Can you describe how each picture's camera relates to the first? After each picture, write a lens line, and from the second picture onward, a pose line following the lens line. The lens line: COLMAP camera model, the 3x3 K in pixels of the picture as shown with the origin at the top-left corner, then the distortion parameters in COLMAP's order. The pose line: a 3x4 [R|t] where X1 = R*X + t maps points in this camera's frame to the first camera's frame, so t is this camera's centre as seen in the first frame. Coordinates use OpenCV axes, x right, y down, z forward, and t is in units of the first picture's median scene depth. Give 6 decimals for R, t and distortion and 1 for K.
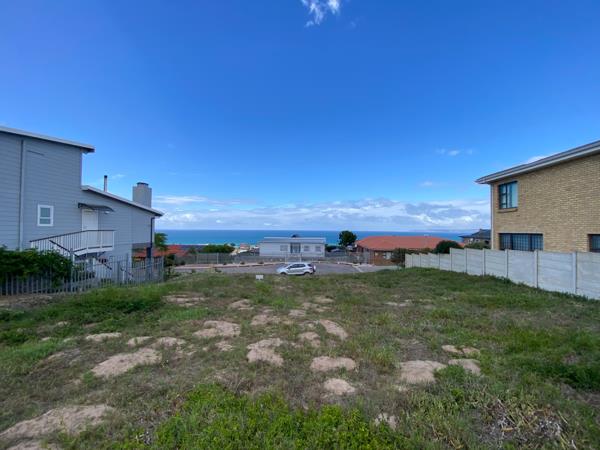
lens RADIAL K [[239.0, 0, 298.4], [0, 239.0, 227.0], [0, 0, 1]] dist [-0.001802, -0.002390]
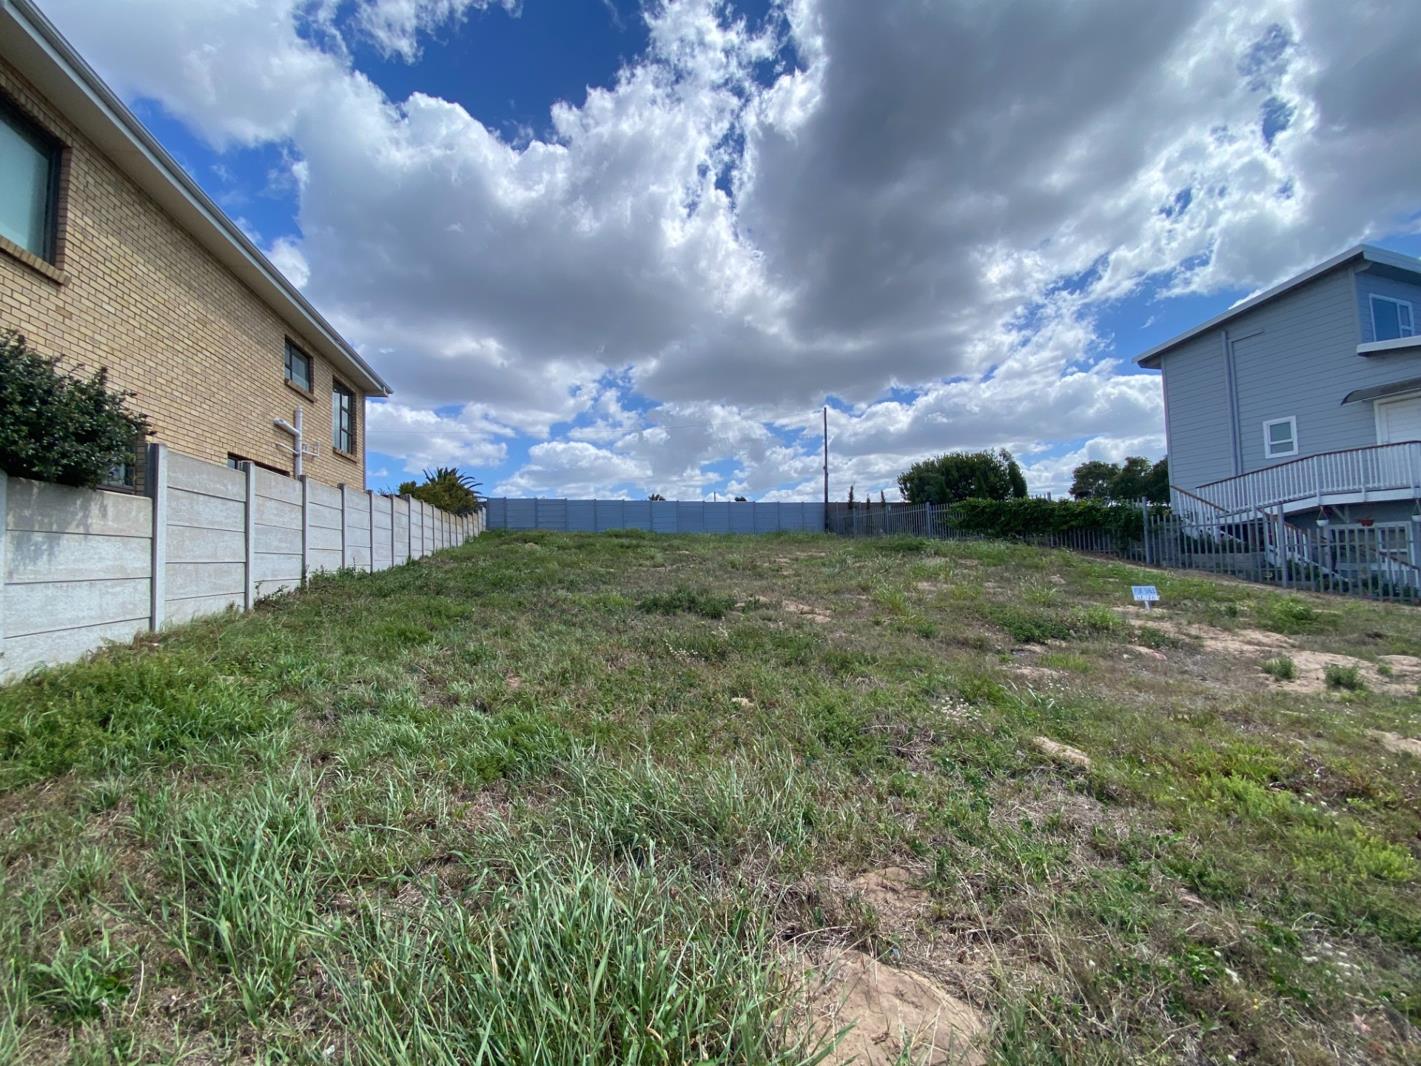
lens RADIAL K [[566.0, 0, 704.5], [0, 566.0, 531.1], [0, 0, 1]] dist [-0.001802, -0.002390]
pose [[-0.945451, 0.006688, -0.325695, 0.288803], [0.025810, 0.998184, -0.054428, 0.094314], [0.324739, -0.059865, -0.943907, 0.816661]]
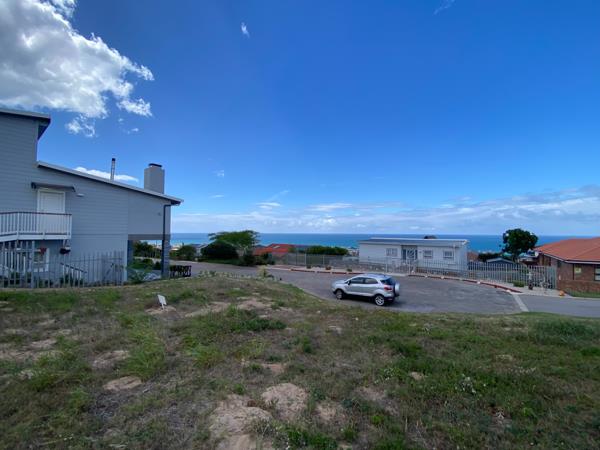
lens RADIAL K [[239.0, 0, 298.7], [0, 239.0, 230.4], [0, 0, 1]] dist [-0.001802, -0.002390]
pose [[0.831737, -0.008880, -0.555099, 0.182755], [0.006343, 0.999959, -0.006492, 0.044449], [0.555134, 0.001878, 0.831759, 0.430461]]
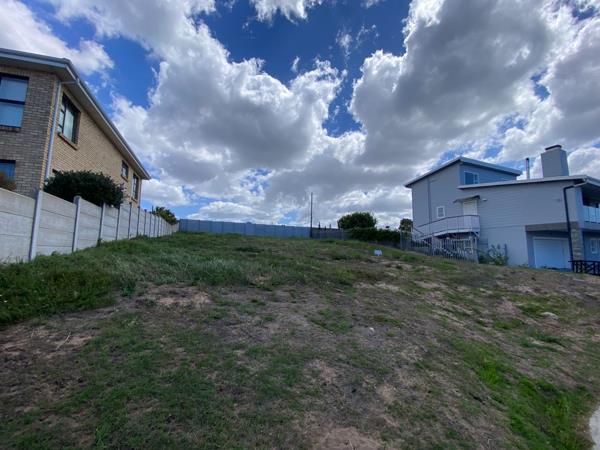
lens RADIAL K [[239.0, 0, 294.2], [0, 239.0, 227.7], [0, 0, 1]] dist [-0.001802, -0.002390]
pose [[-0.906091, -0.056928, -0.419236, 0.313998], [-0.013557, 0.994304, -0.105716, 0.125579], [0.422866, -0.090105, -0.901701, 0.979787]]
